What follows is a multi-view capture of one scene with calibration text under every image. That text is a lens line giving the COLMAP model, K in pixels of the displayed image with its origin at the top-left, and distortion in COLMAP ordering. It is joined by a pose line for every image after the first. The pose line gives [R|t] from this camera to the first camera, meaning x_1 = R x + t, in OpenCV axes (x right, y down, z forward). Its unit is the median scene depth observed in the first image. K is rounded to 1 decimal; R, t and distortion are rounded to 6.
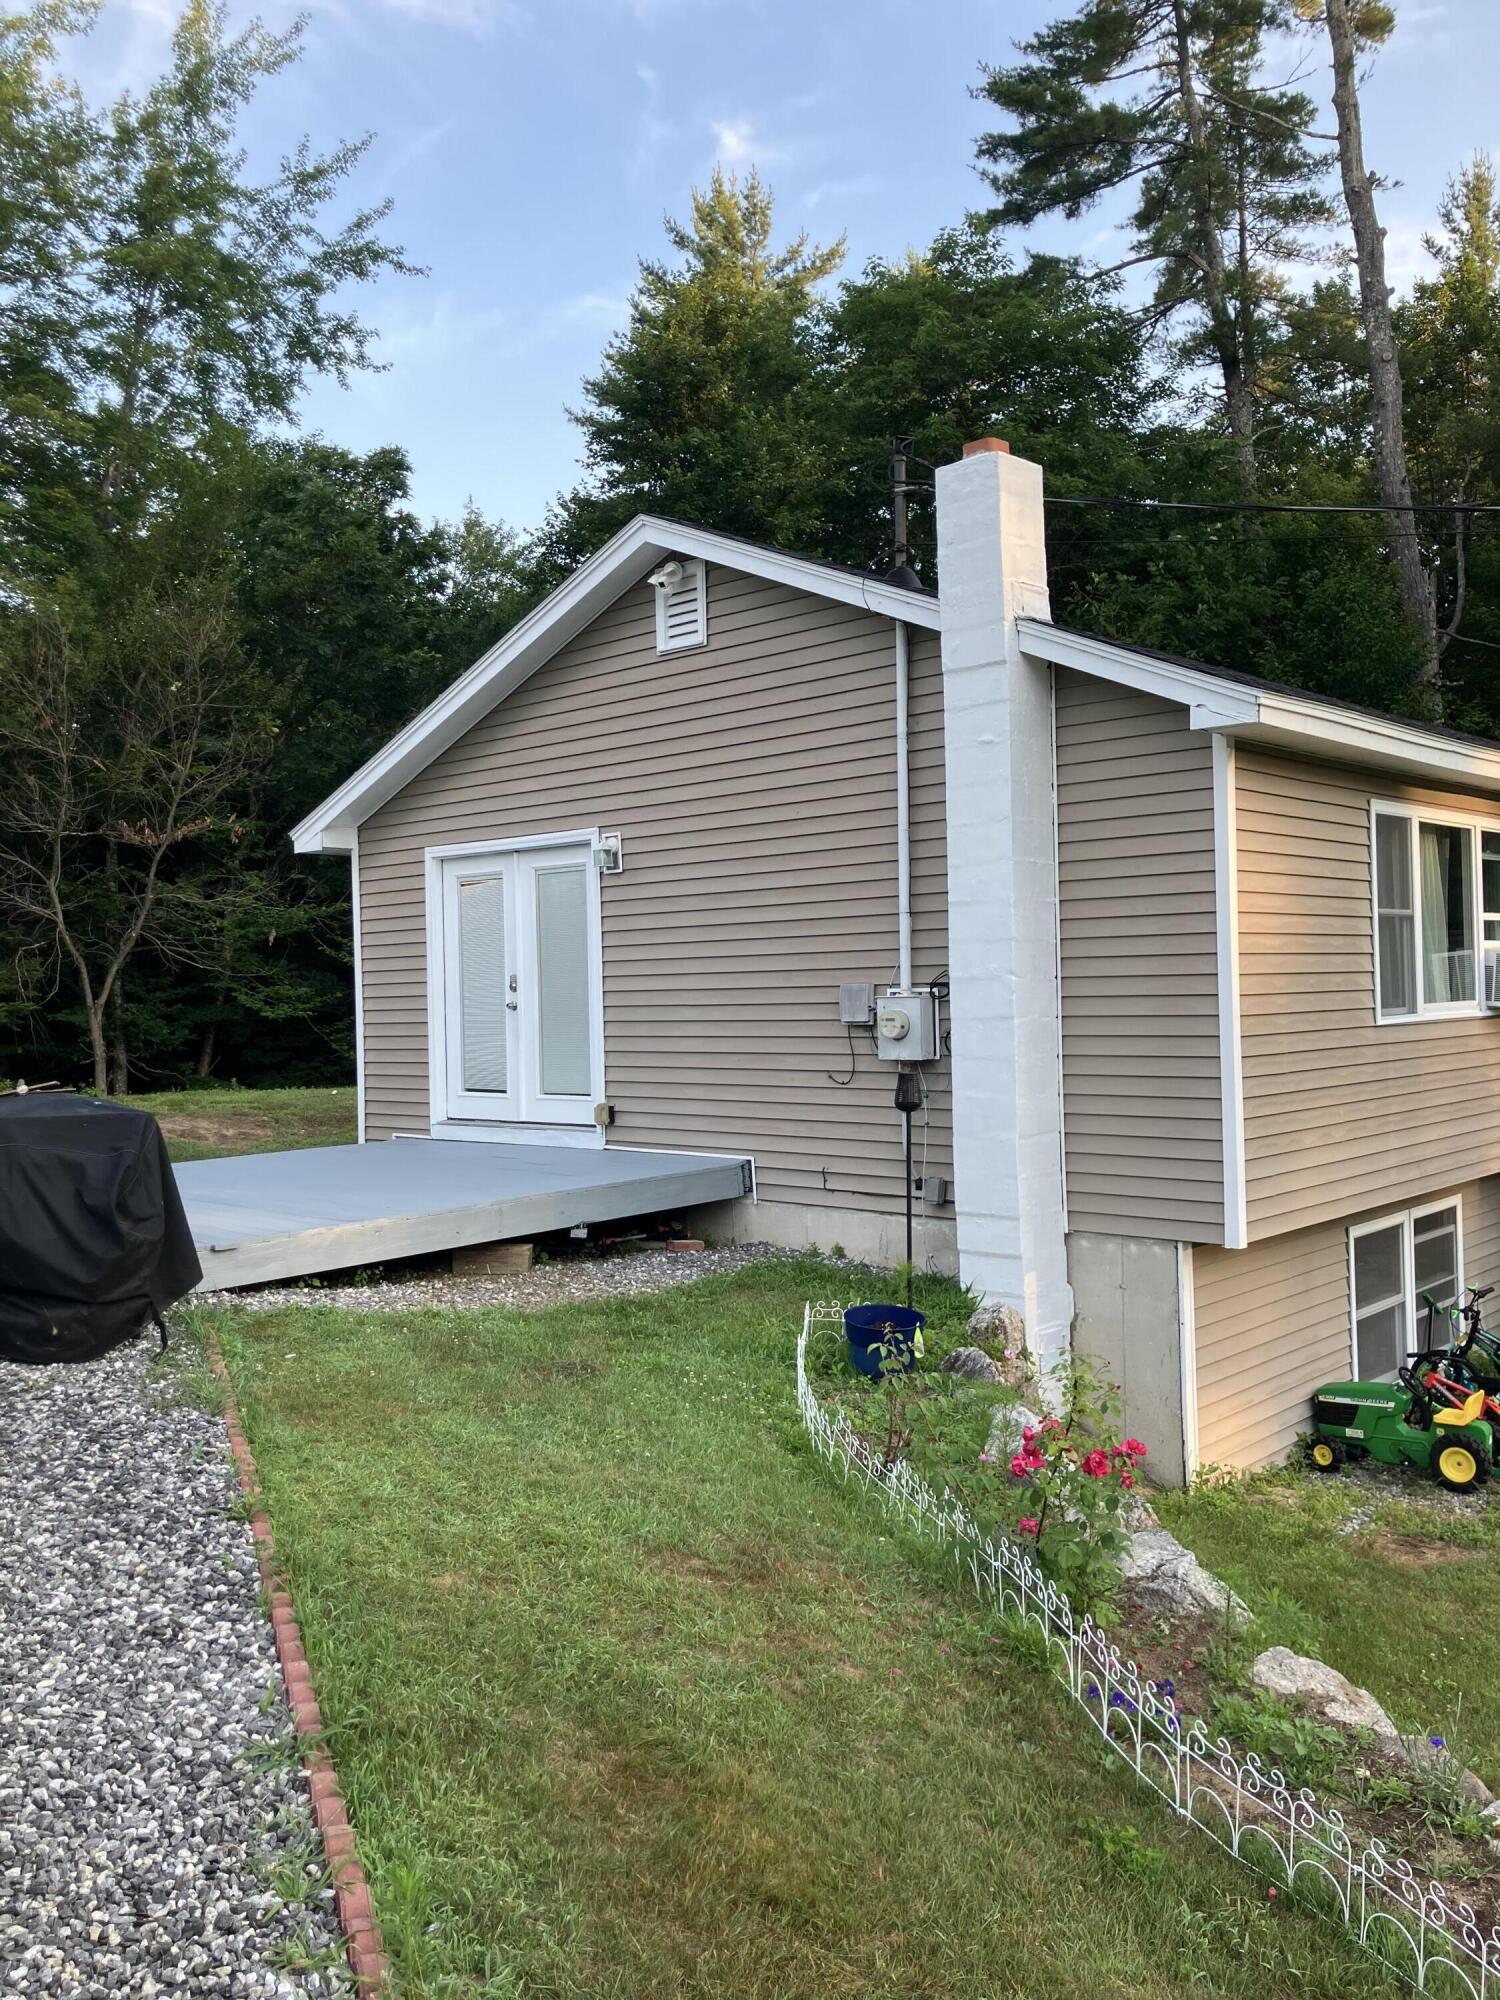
lens RADIAL K [[1681.7, 0, 738.0], [0, 1681.7, 1002.8], [0, 0, 1]] dist [0.041271, -0.034498]
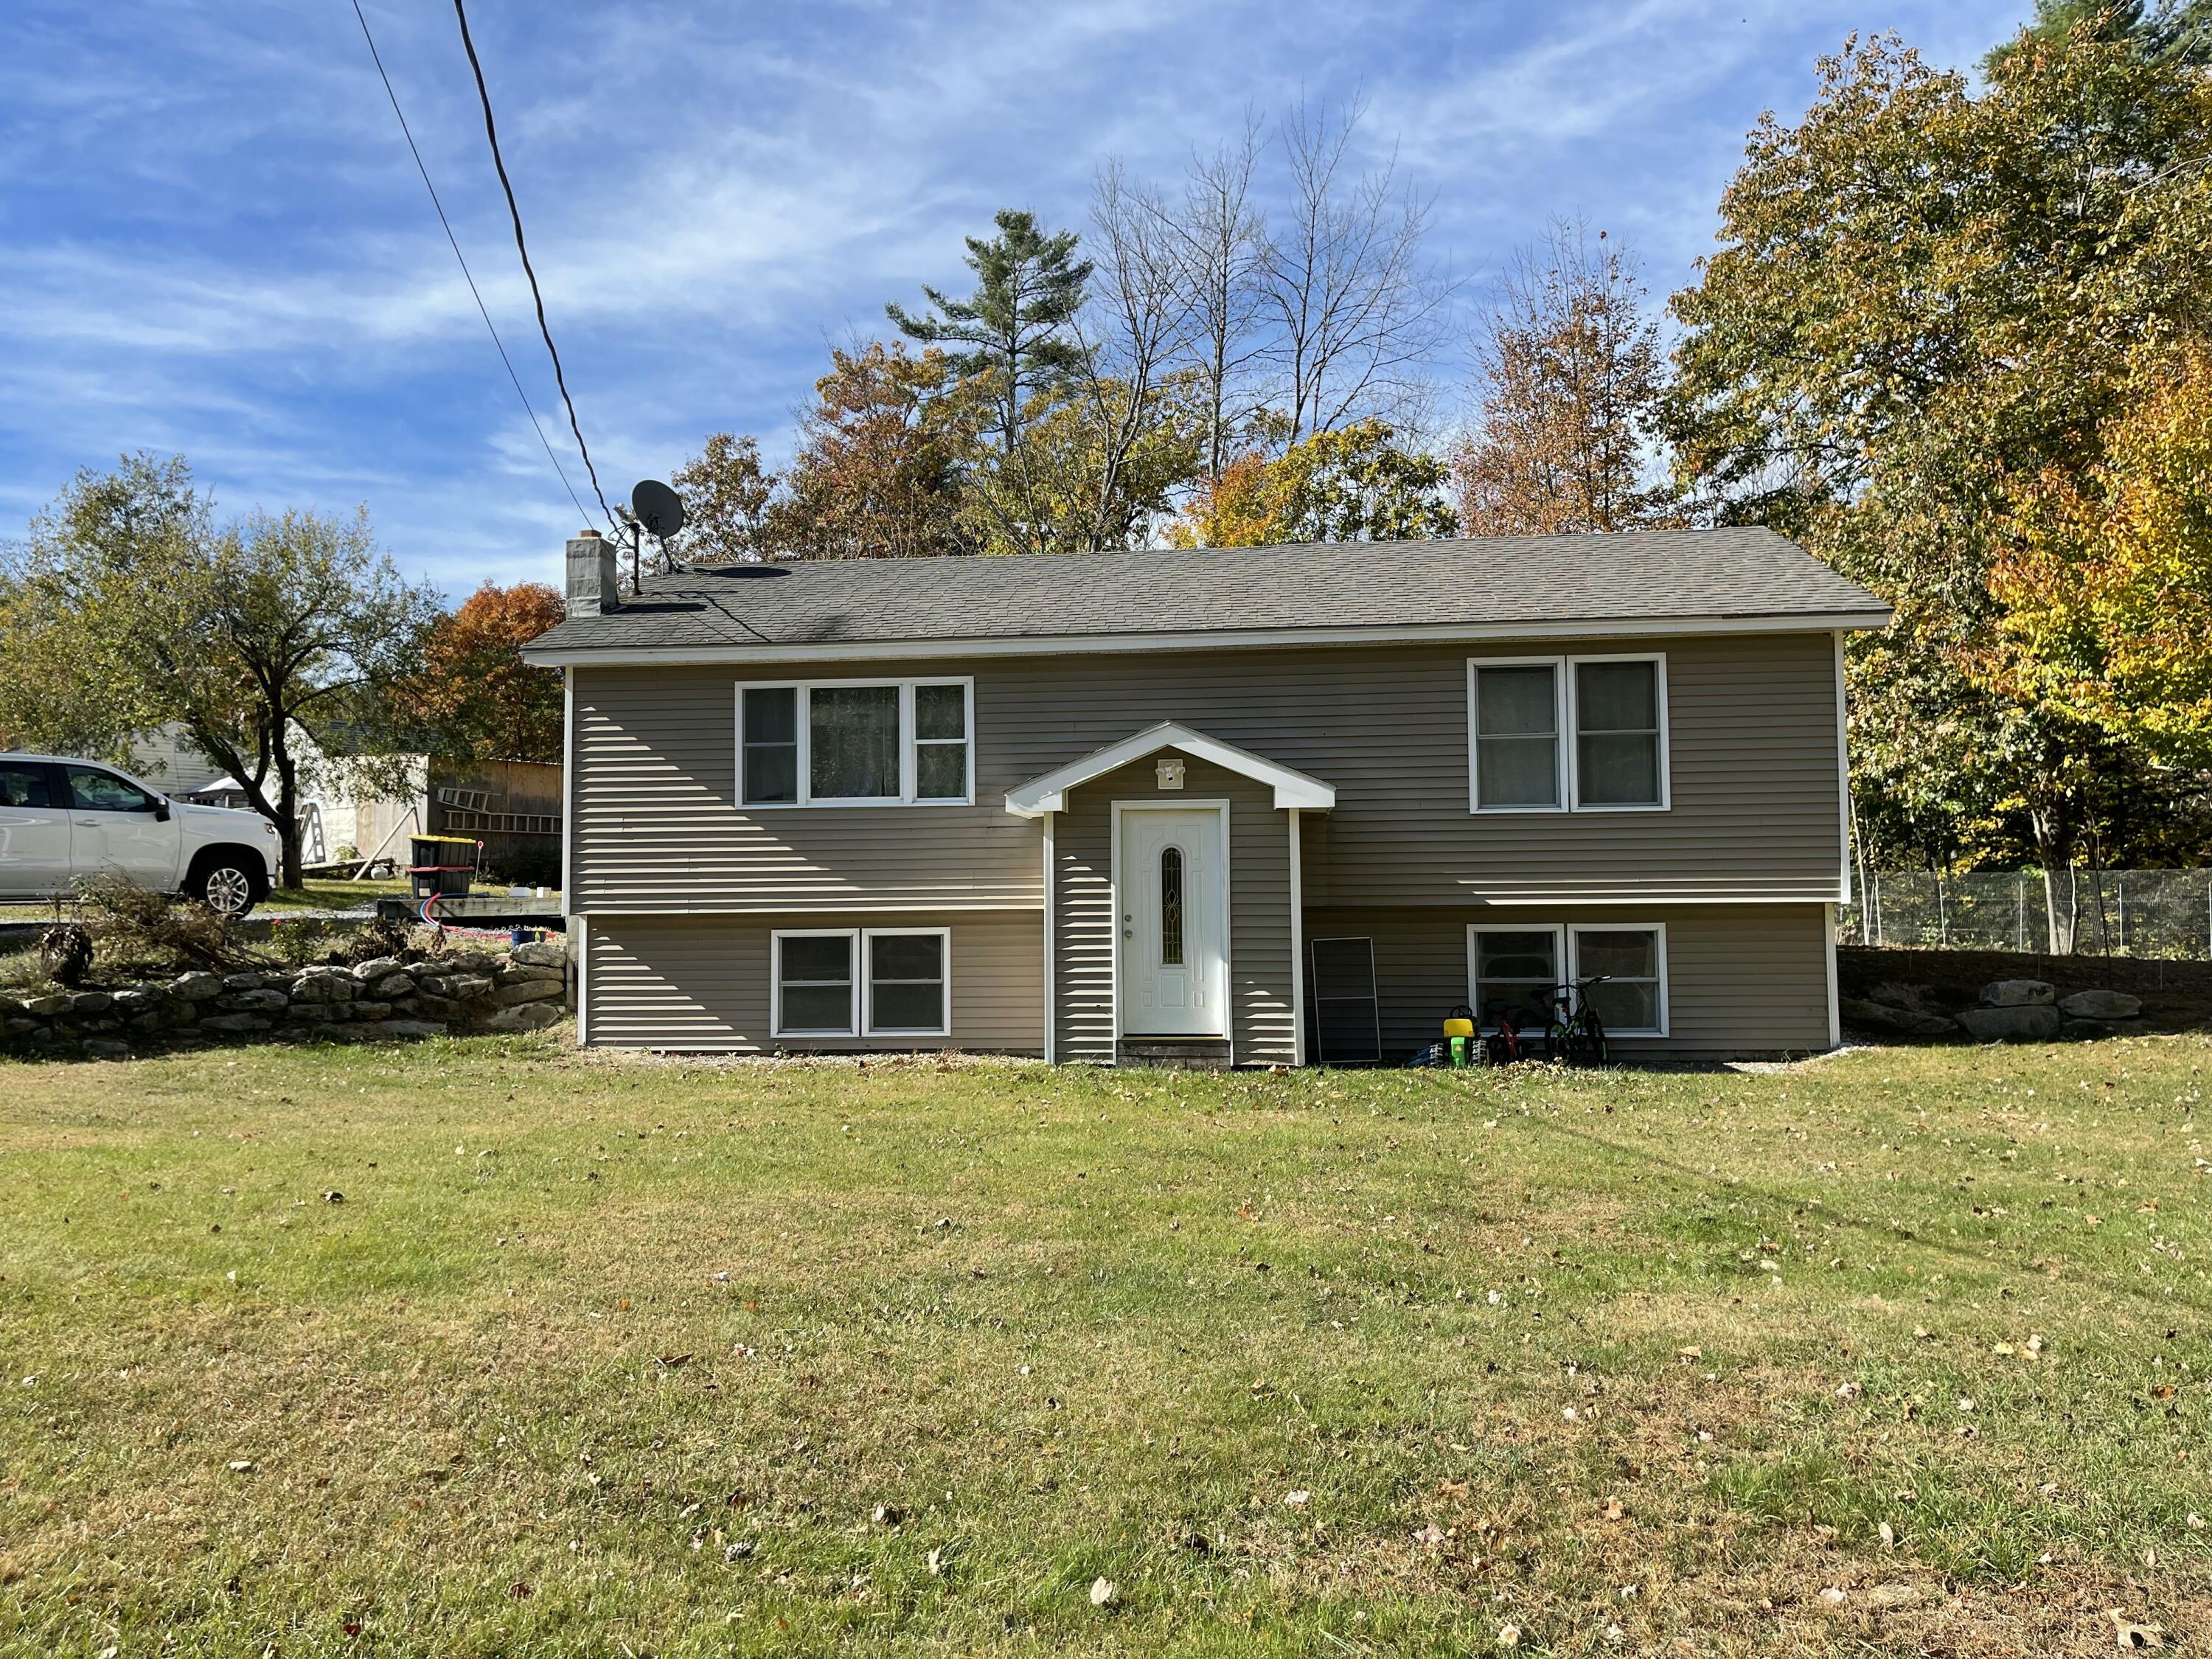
lens RADIAL K [[1694.1, 0, 1075.7], [0, 1694.1, 781.3], [0, 0, 1]] dist [0.073217, -0.095385]
pose [[0.586223, -0.043823, -0.808963, 1.622799], [-0.007463, 0.998201, -0.059483, 0.069634], [0.810115, 0.040908, 0.584842, 0.202102]]
